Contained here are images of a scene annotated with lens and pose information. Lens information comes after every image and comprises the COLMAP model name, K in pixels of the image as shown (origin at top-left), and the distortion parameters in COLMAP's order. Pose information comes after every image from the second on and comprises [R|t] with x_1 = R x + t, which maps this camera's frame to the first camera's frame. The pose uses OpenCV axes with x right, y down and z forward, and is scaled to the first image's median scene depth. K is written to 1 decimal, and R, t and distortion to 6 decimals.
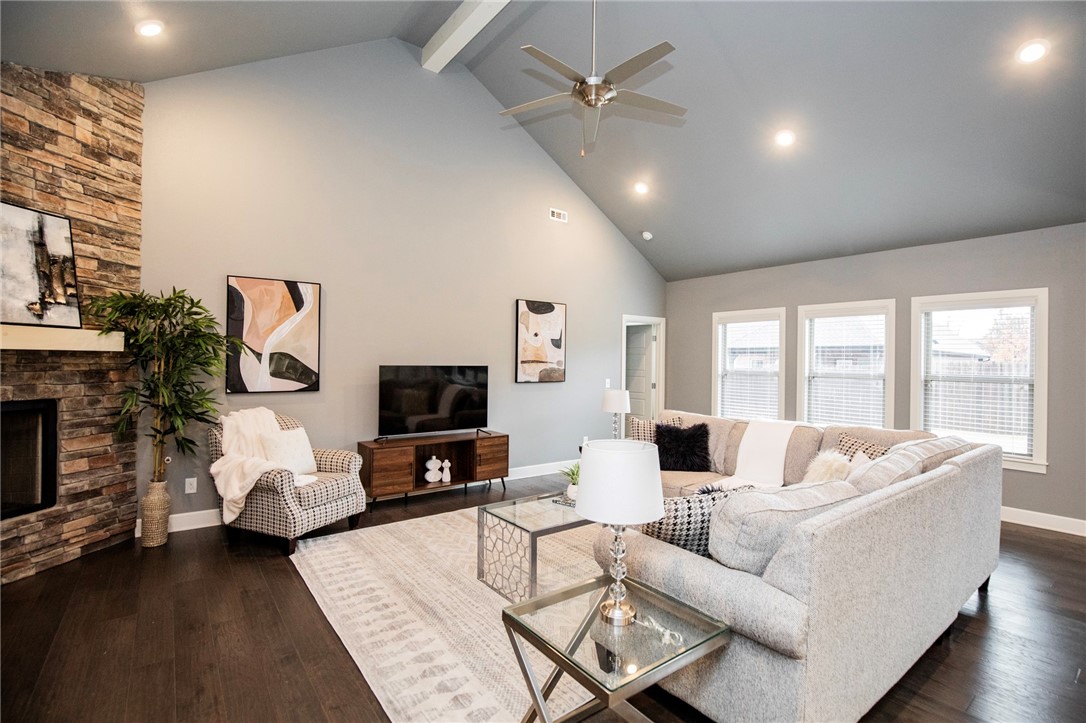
lens RADIAL K [[502.8, 0, 553.6], [0, 502.8, 359.6], [0, 0, 1]] dist [-0.033192, 0.006503]
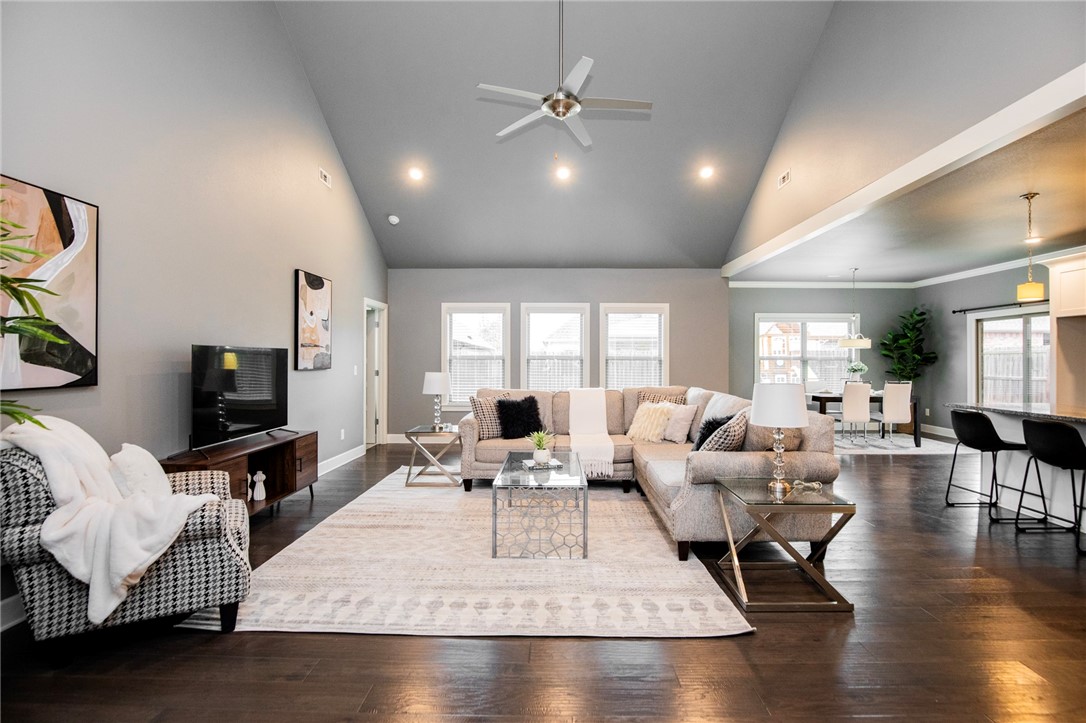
lens RADIAL K [[507.9, 0, 553.6], [0, 507.9, 358.7], [0, 0, 1]] dist [-0.034792, 0.008179]
pose [[0.618775, -0.009789, 0.785507, -0.630771], [0.002371, 0.999941, 0.010593, 0.026544], [-0.785565, -0.004692, 0.618762, 0.214858]]
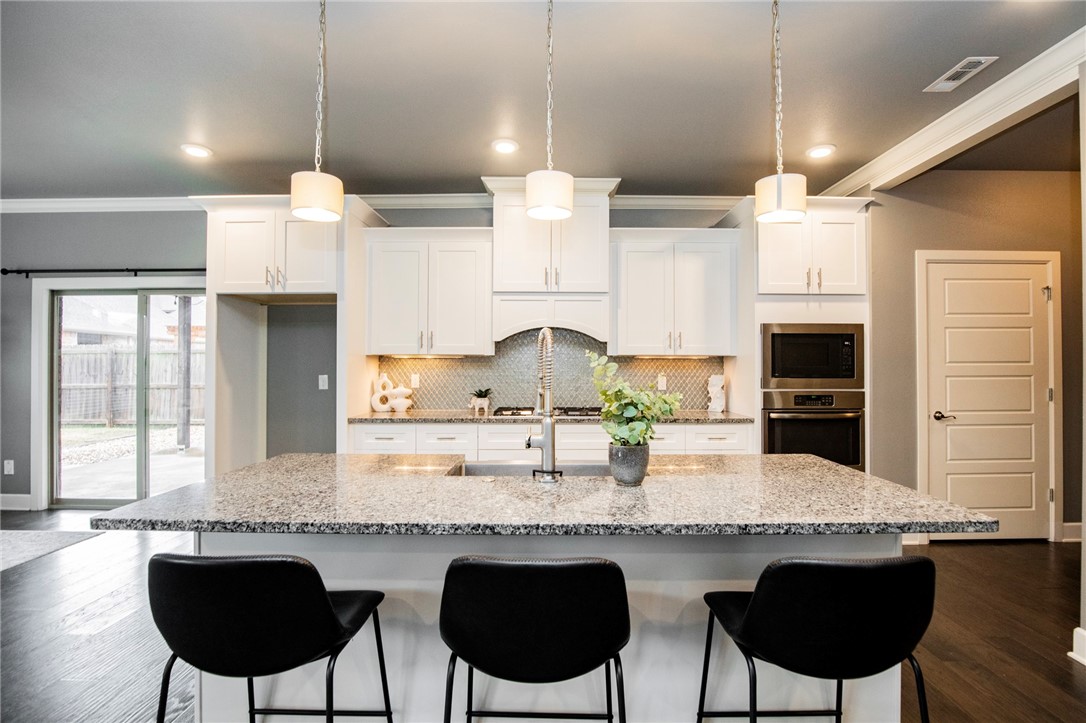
lens RADIAL K [[504.5, 0, 548.6], [0, 504.5, 359.0], [0, 0, 1]] dist [-0.027353, 0.000775]
pose [[-0.785297, -0.007914, 0.619069, 0.322806], [-0.015432, 0.999858, -0.006795, 0.037573], [-0.618927, -0.014890, -0.785308, 0.281717]]
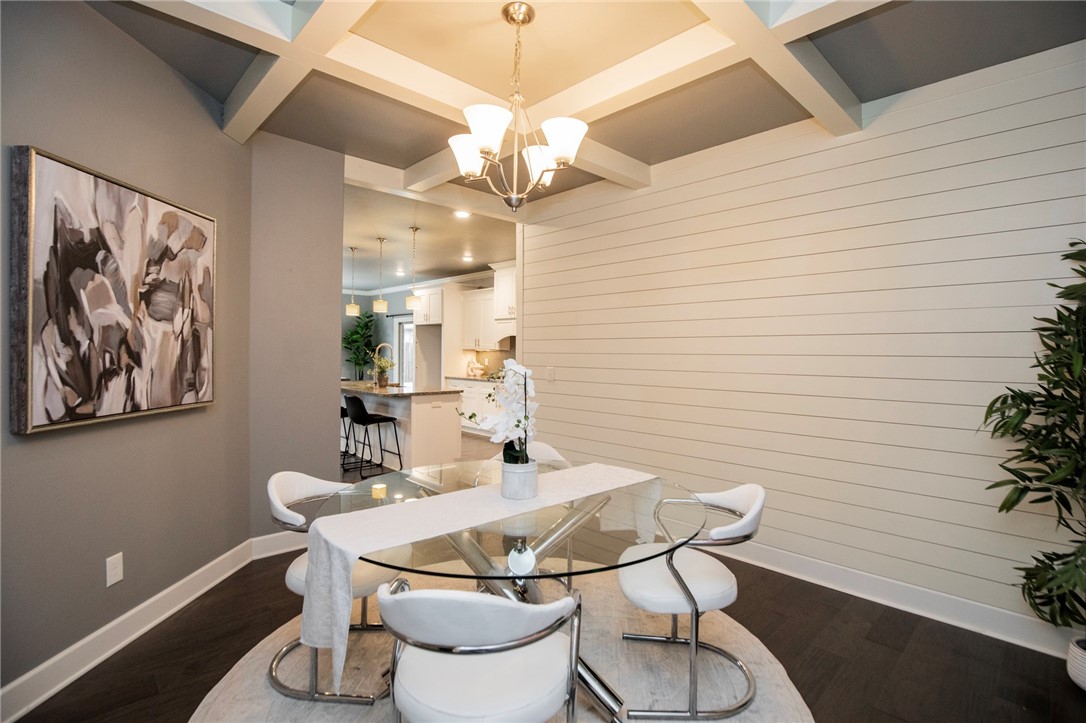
lens RADIAL K [[507.9, 0, 553.6], [0, 507.9, 358.7], [0, 0, 1]] dist [-0.034792, 0.008179]
pose [[-0.111674, -0.029705, 0.993301, -0.922293], [-0.020231, 0.999414, 0.027613, 0.003647], [-0.993539, -0.017012, -0.112209, -0.371547]]
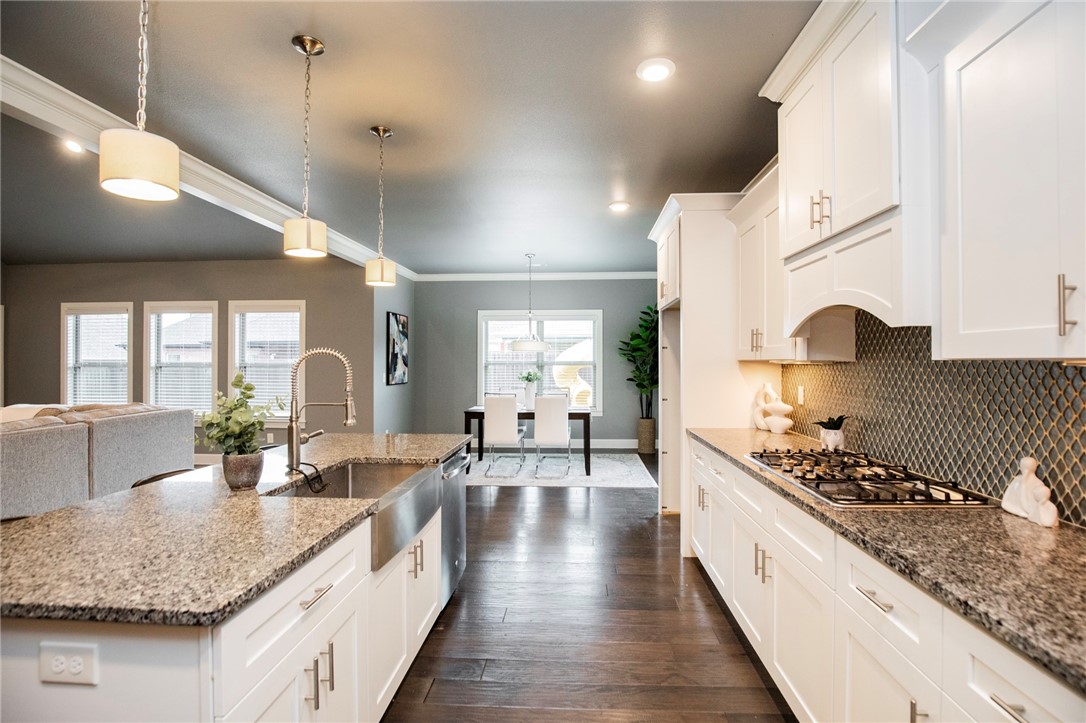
lens RADIAL K [[502.8, 0, 553.6], [0, 502.8, 359.6], [0, 0, 1]] dist [-0.033192, 0.006503]
pose [[0.654705, -0.011697, 0.755794, 0.364934], [0.005018, 0.999925, 0.011128, 0.017602], [-0.755868, -0.003493, 0.654715, -0.532054]]
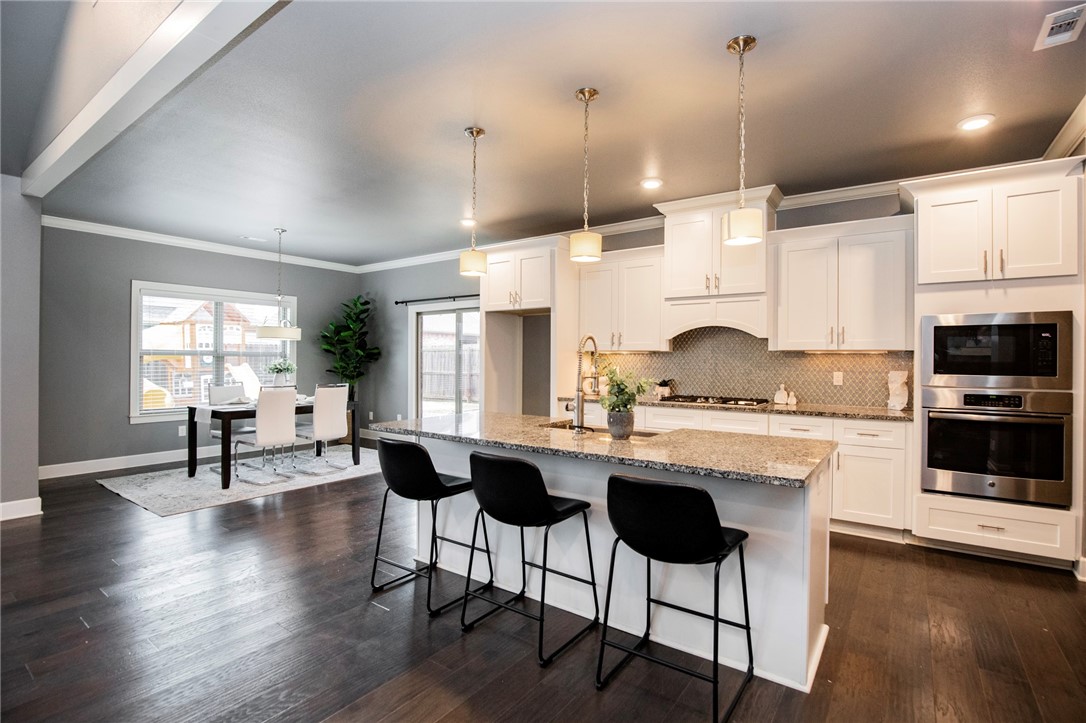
lens RADIAL K [[507.9, 0, 553.6], [0, 507.9, 358.7], [0, 0, 1]] dist [-0.034792, 0.008179]
pose [[-0.292051, -0.016119, 0.956267, -0.011643], [-0.015233, 0.999810, 0.012201, 0.033316], [-0.956281, -0.011003, -0.292241, 0.182111]]
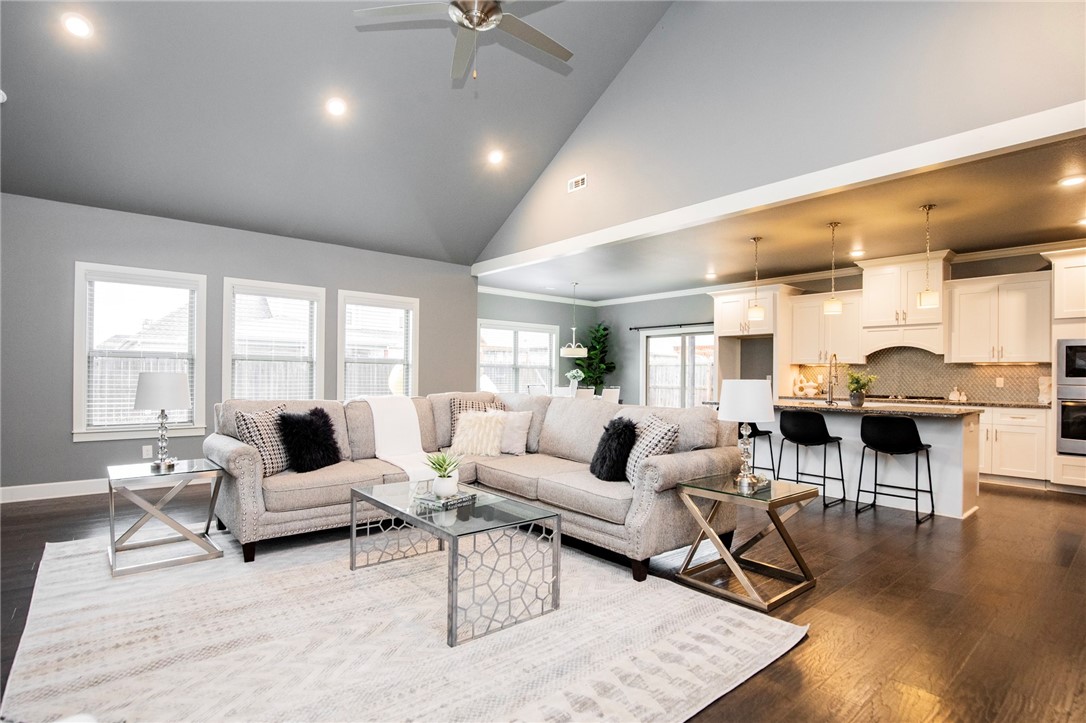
lens RADIAL K [[536.4, 0, 546.1], [0, 536.4, 372.6], [0, 0, 1]] dist [-0.029609, 0.000529]
pose [[-0.044060, -0.009653, 0.998982, -0.620833], [-0.016523, 0.999824, 0.008932, 0.055549], [-0.998892, -0.016113, -0.044212, 0.675068]]
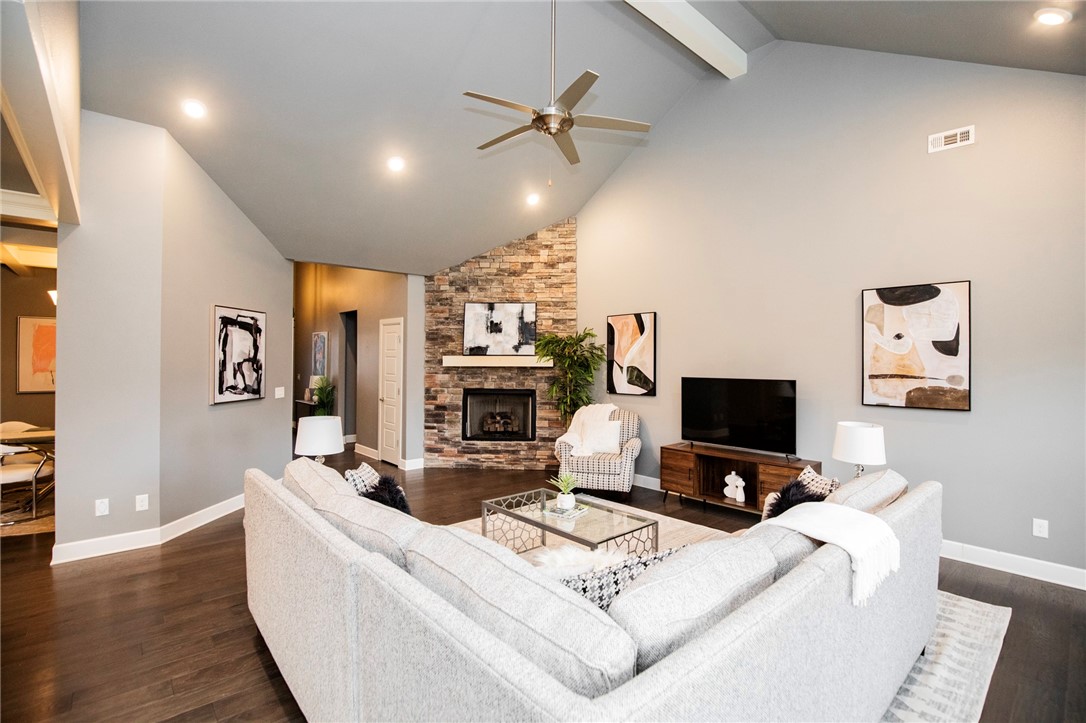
lens RADIAL K [[504.5, 0, 548.6], [0, 504.5, 359.0], [0, 0, 1]] dist [-0.027353, 0.000775]
pose [[0.067327, -0.016915, -0.997588, 0.841940], [-0.001336, 0.999854, -0.017044, -0.010126], [0.997730, 0.002480, 0.067295, 0.679311]]
